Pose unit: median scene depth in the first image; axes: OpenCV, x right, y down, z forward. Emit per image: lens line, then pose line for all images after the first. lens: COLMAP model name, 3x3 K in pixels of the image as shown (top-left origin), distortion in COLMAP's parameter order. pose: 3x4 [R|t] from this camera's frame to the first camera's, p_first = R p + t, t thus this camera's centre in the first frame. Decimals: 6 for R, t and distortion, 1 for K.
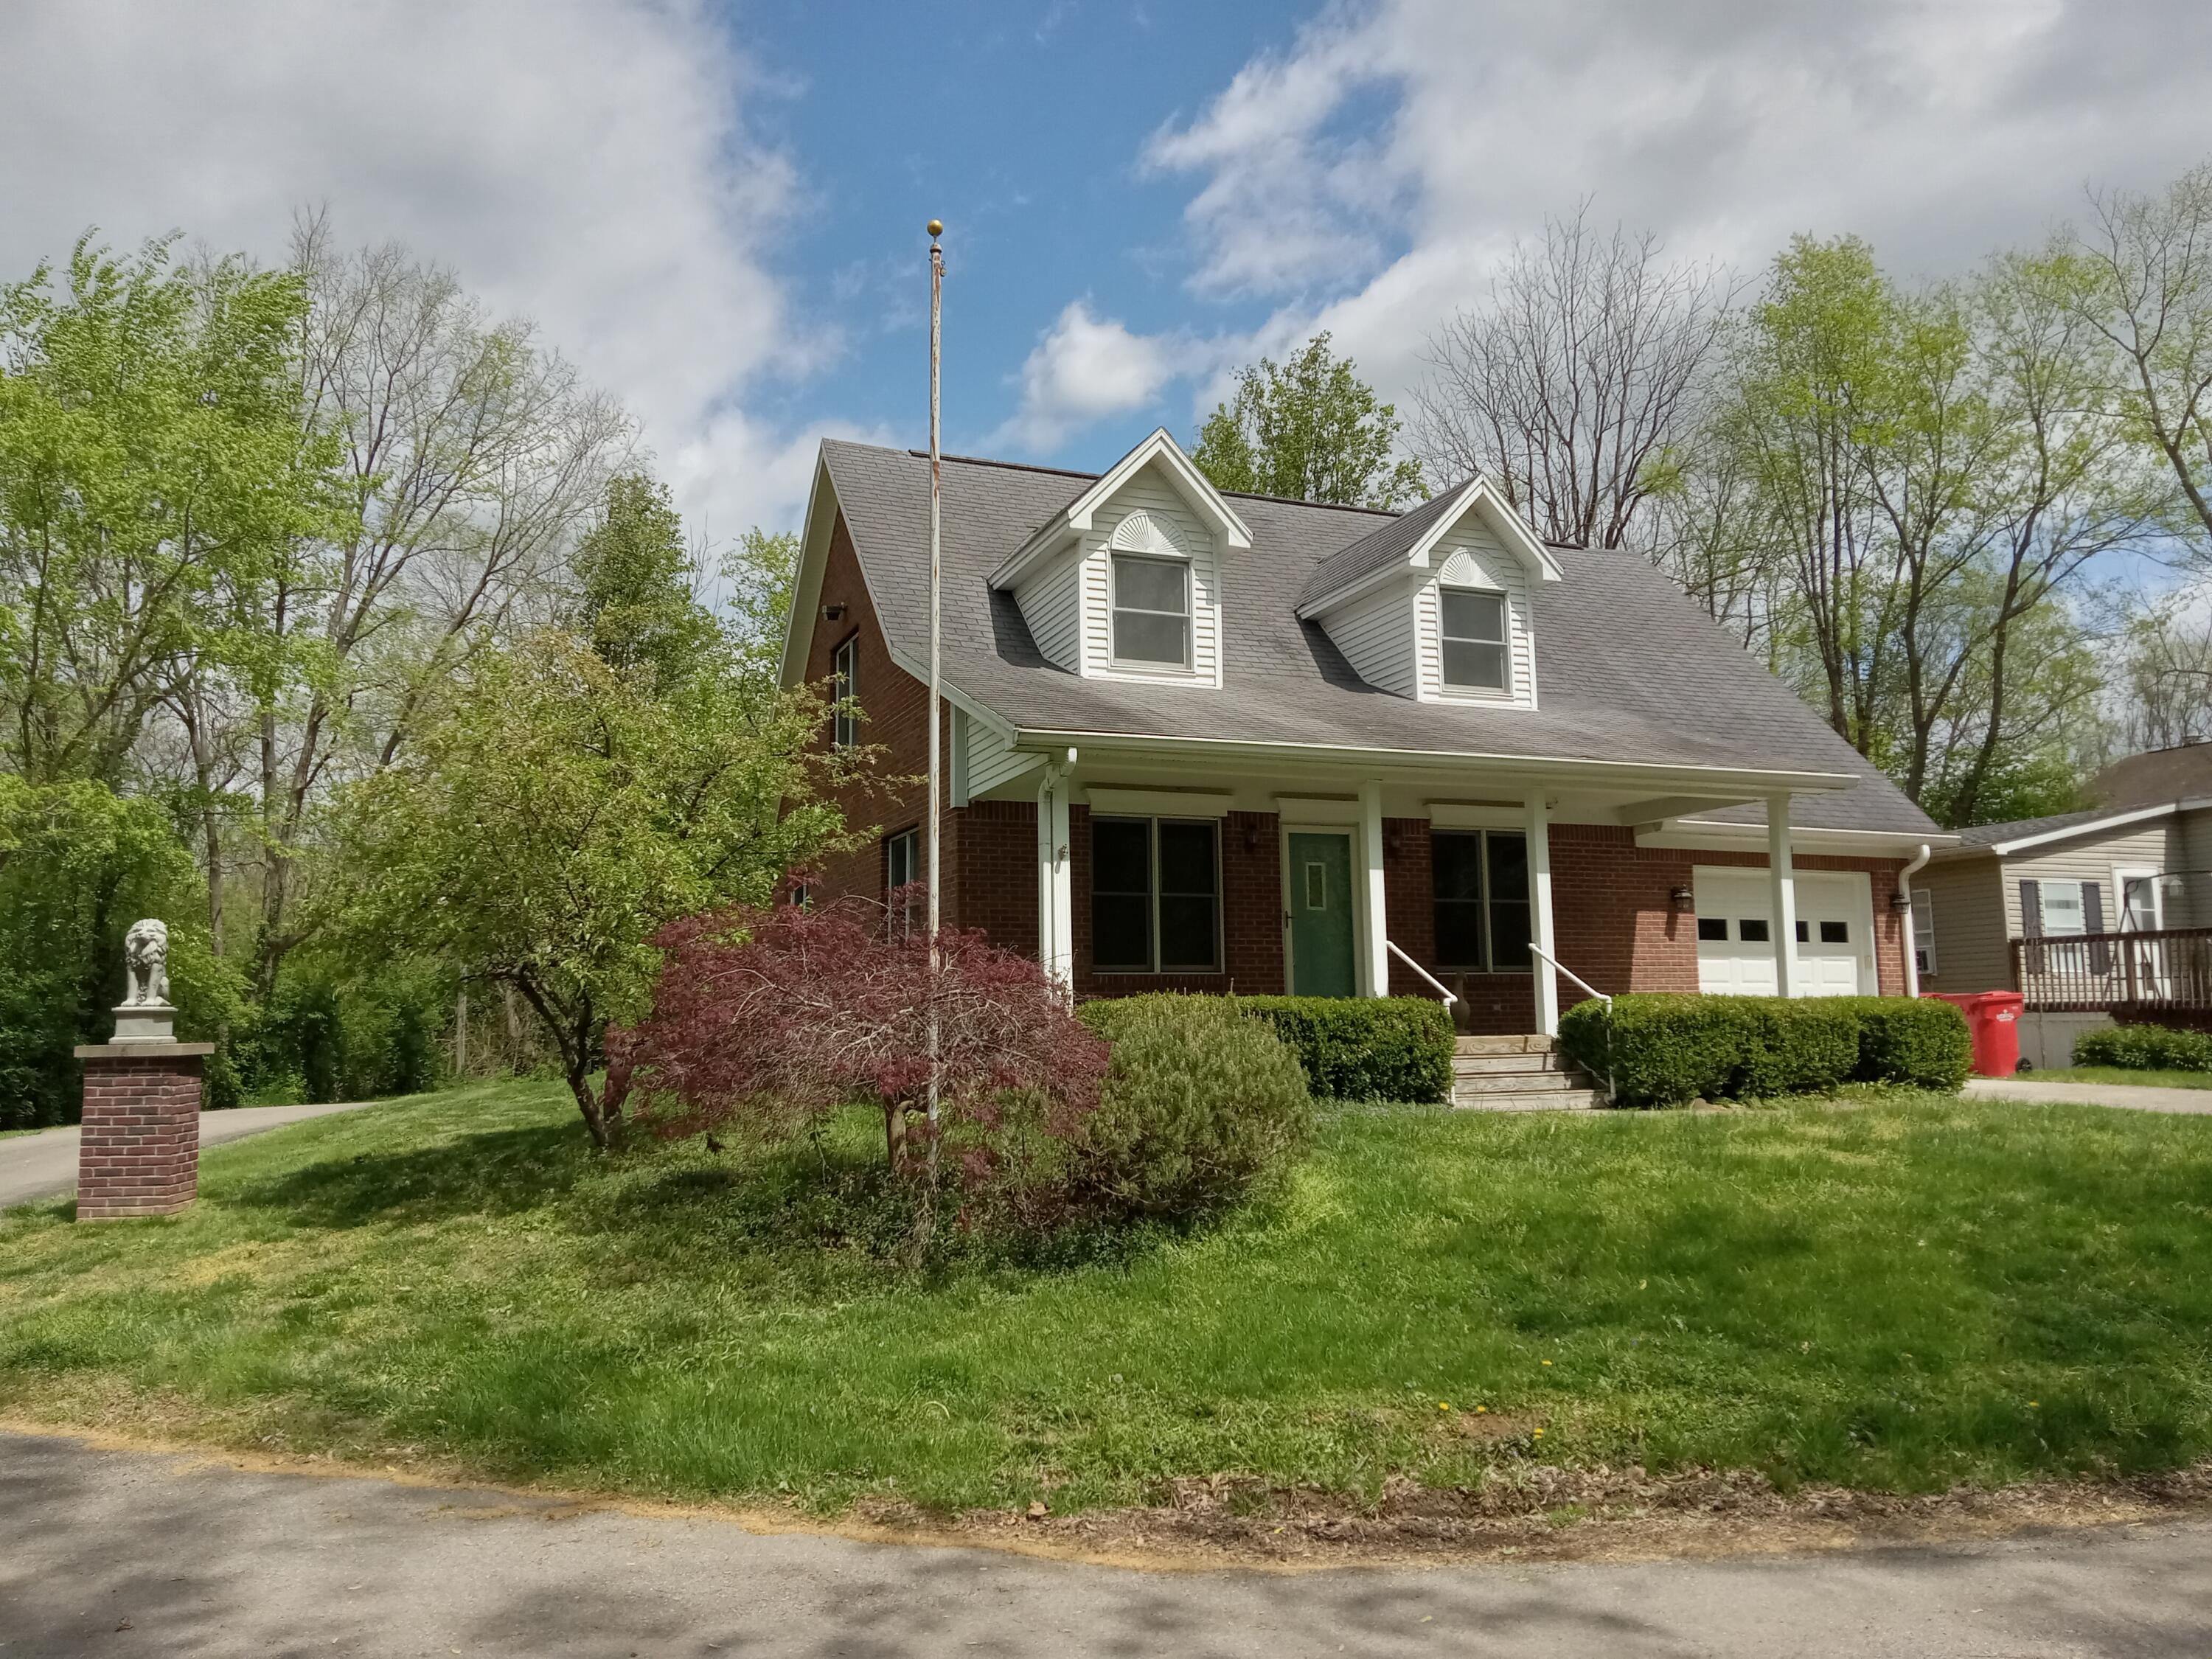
lens RADIAL K [[1551.4, 0, 1131.1], [0, 1551.4, 821.4], [0, 0, 1]] dist [0.019373, -0.000236]
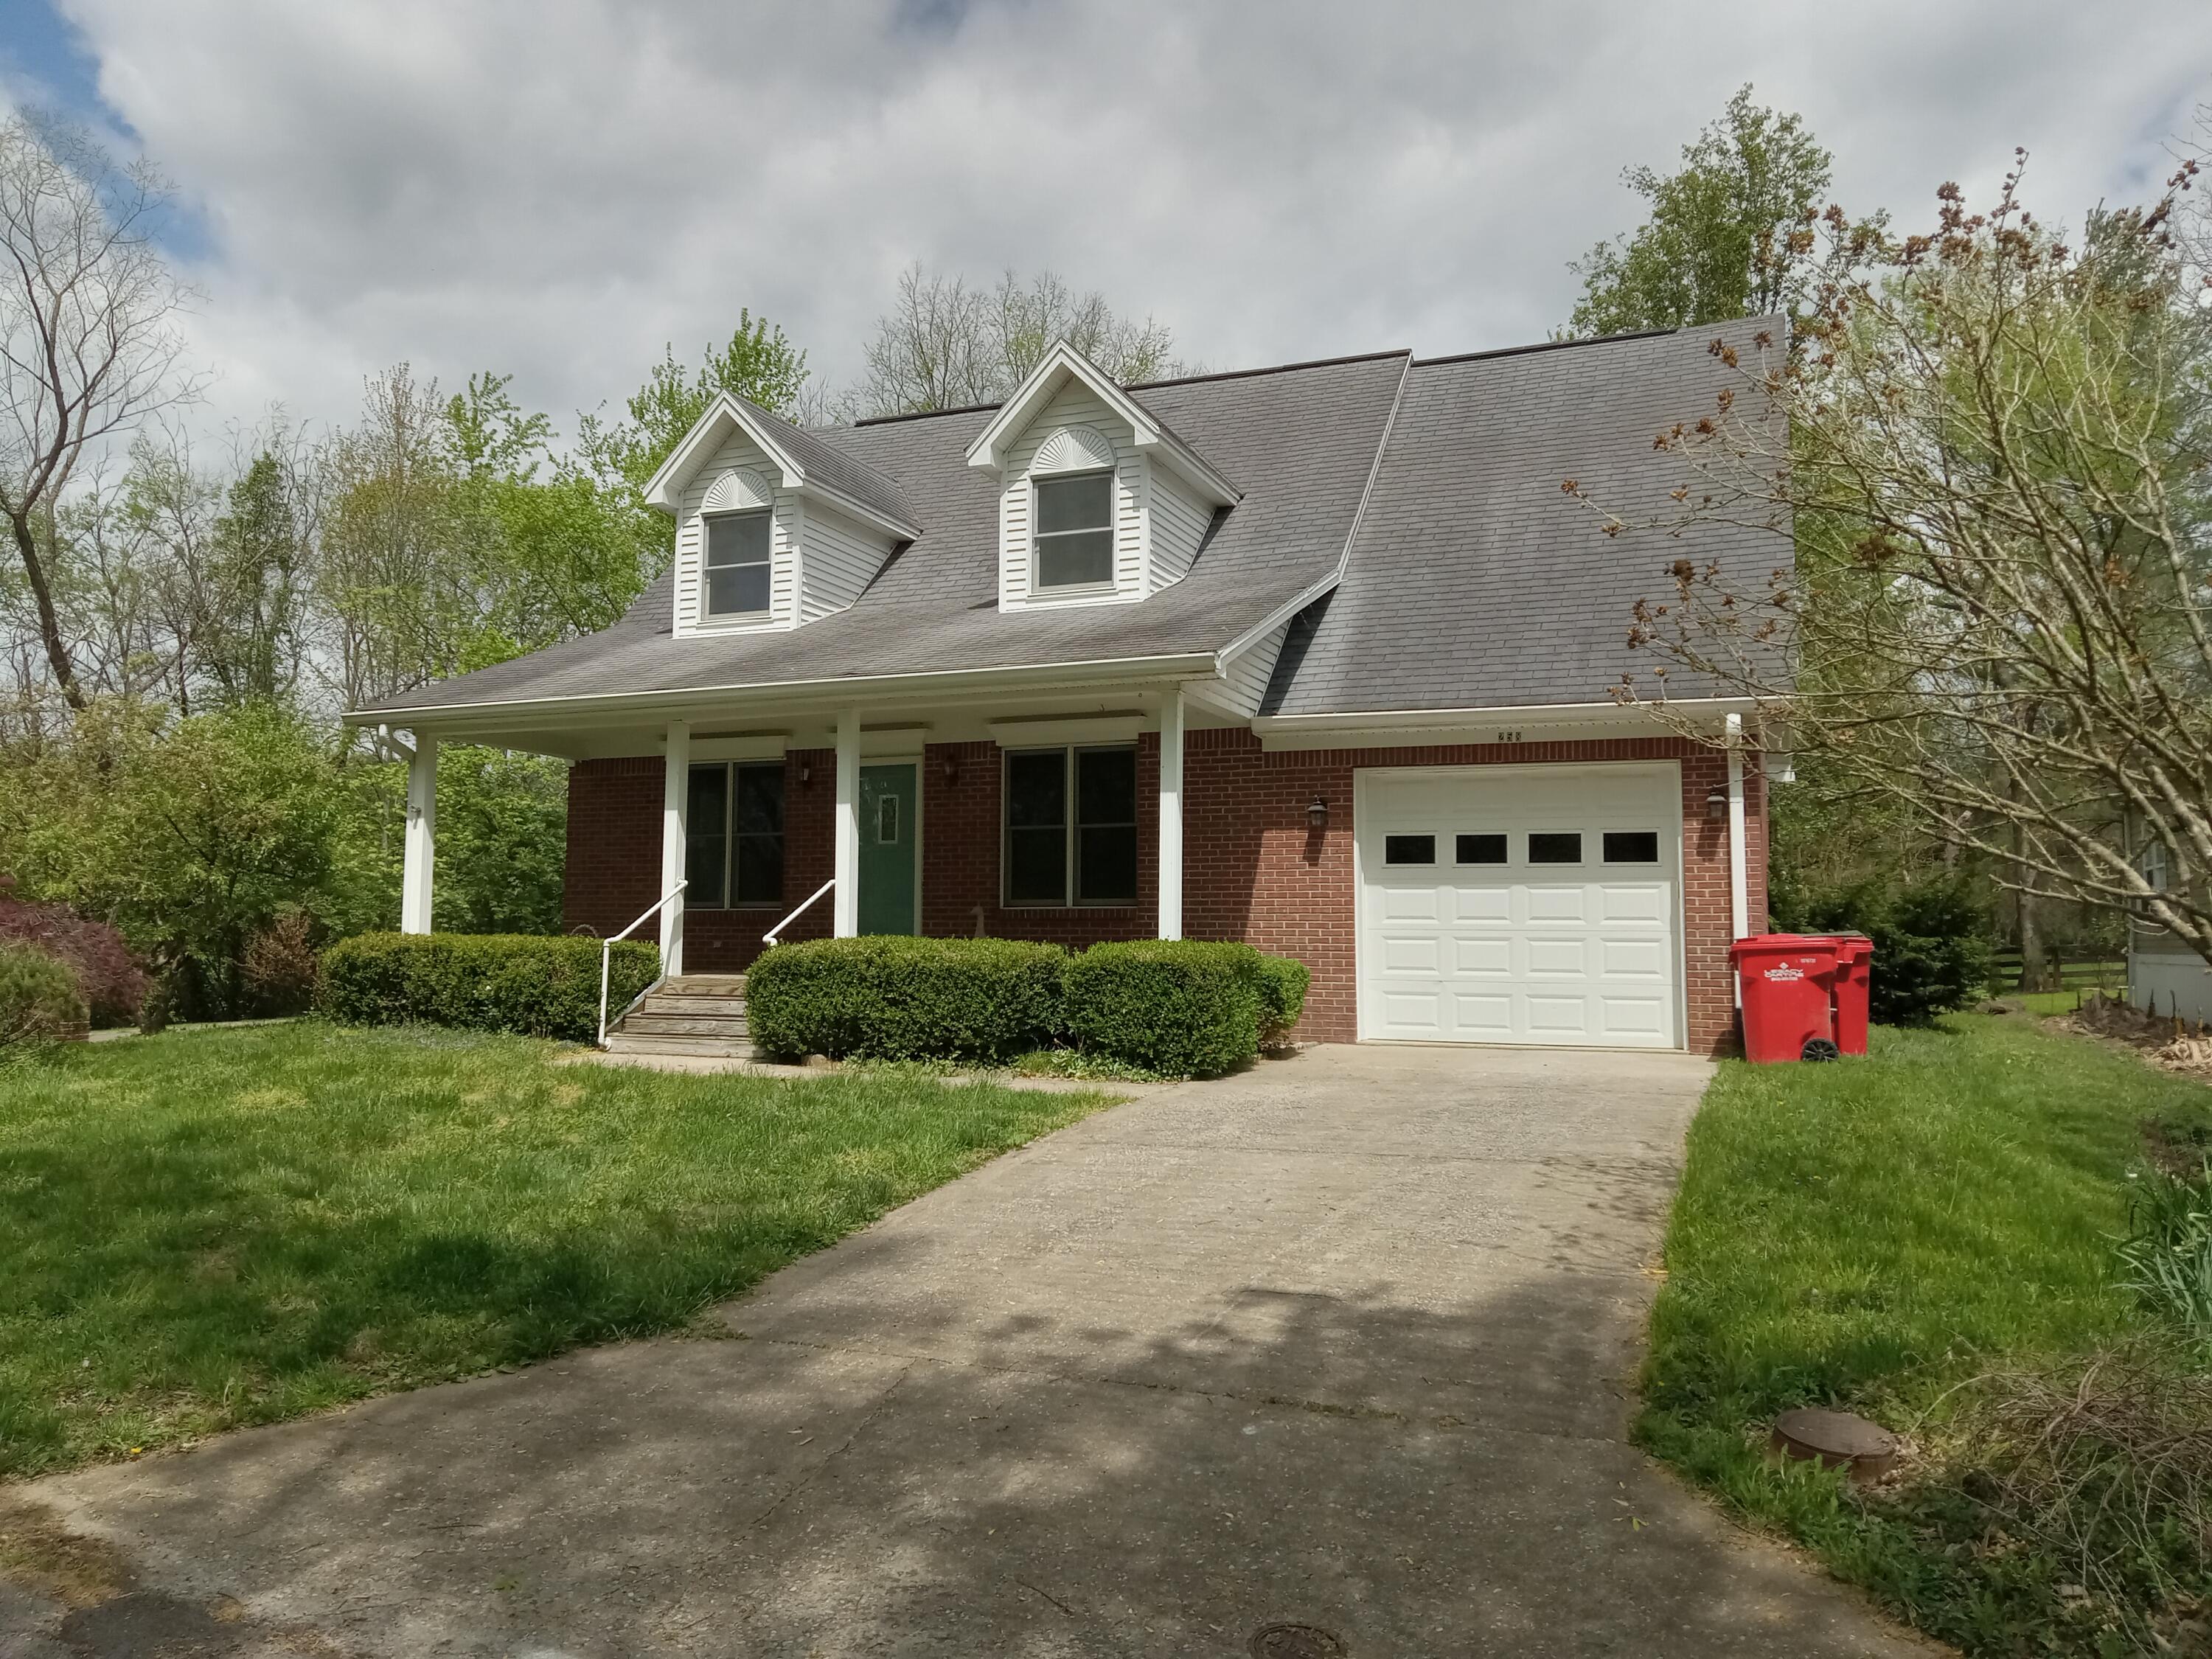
lens RADIAL K [[1551.4, 0, 1131.1], [0, 1551.4, 821.4], [0, 0, 1]] dist [0.019373, -0.000236]
pose [[0.732369, -0.035319, -0.679991, 0.839288], [0.072883, 0.996983, 0.026713, 0.026374], [0.676996, -0.069124, 0.732734, 0.364592]]
